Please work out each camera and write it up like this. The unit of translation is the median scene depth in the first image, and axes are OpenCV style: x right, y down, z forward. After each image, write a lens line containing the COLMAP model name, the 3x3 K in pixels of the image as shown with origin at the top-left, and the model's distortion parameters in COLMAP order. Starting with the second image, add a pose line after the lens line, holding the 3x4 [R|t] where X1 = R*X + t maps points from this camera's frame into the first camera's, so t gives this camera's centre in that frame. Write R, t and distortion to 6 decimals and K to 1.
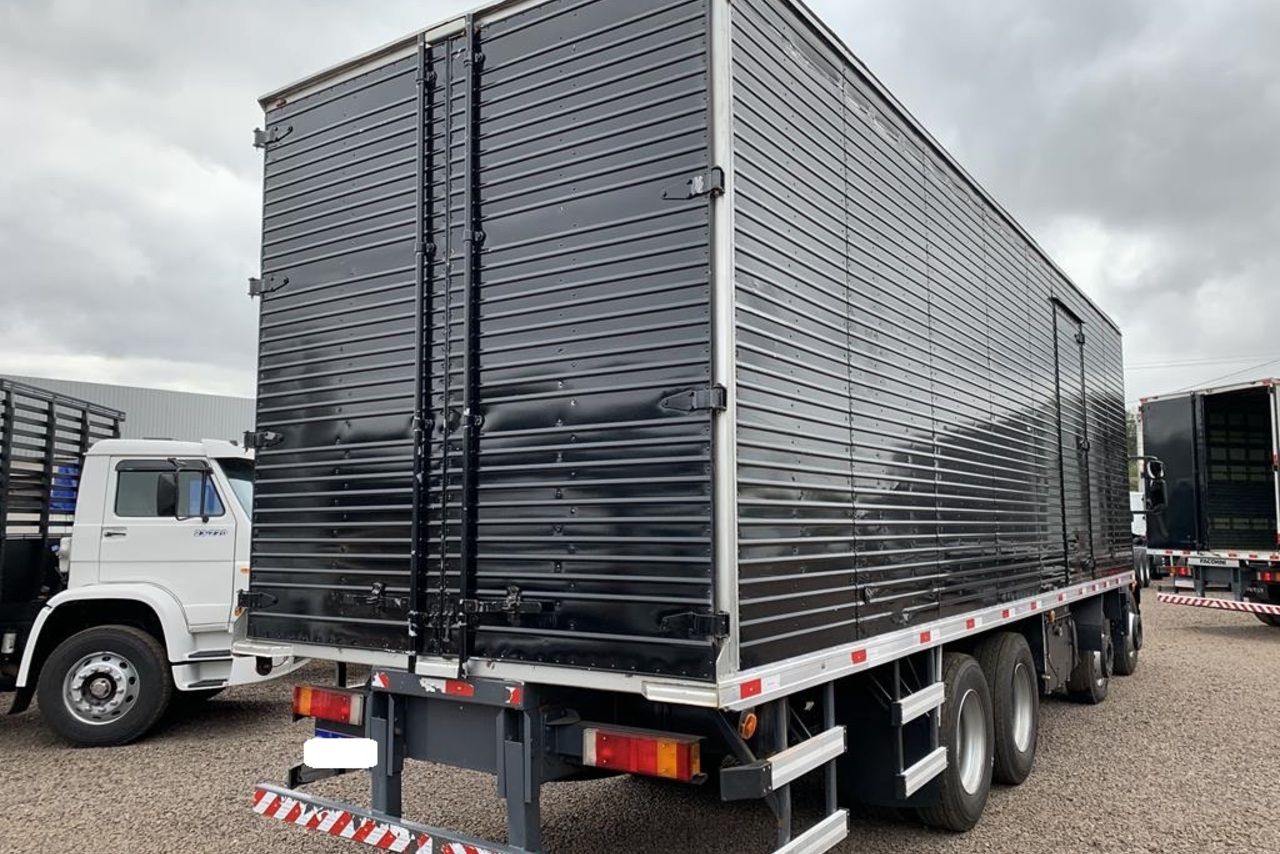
lens RADIAL K [[952.7, 0, 640.0], [0, 952.7, 427.0], [0, 0, 1]] dist [0.022476, -0.001760]
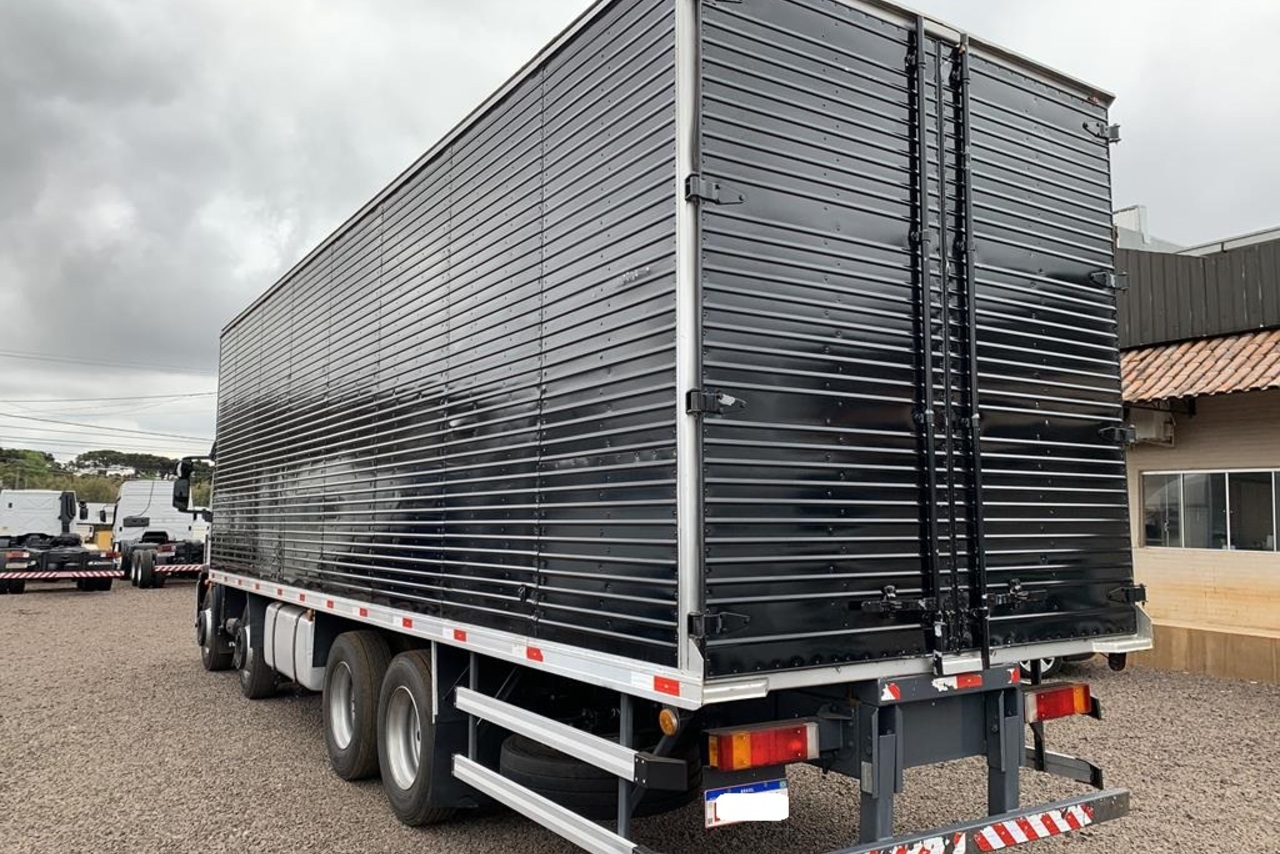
lens RADIAL K [[999.4, 0, 640.0], [0, 999.4, 427.0], [0, 0, 1]] dist [0.028118, -0.004235]
pose [[0.387128, 0.096796, 0.916931, -1.262760], [-0.092334, 0.993545, -0.065901, 0.098347], [-0.917391, -0.059152, 0.393567, 0.855692]]
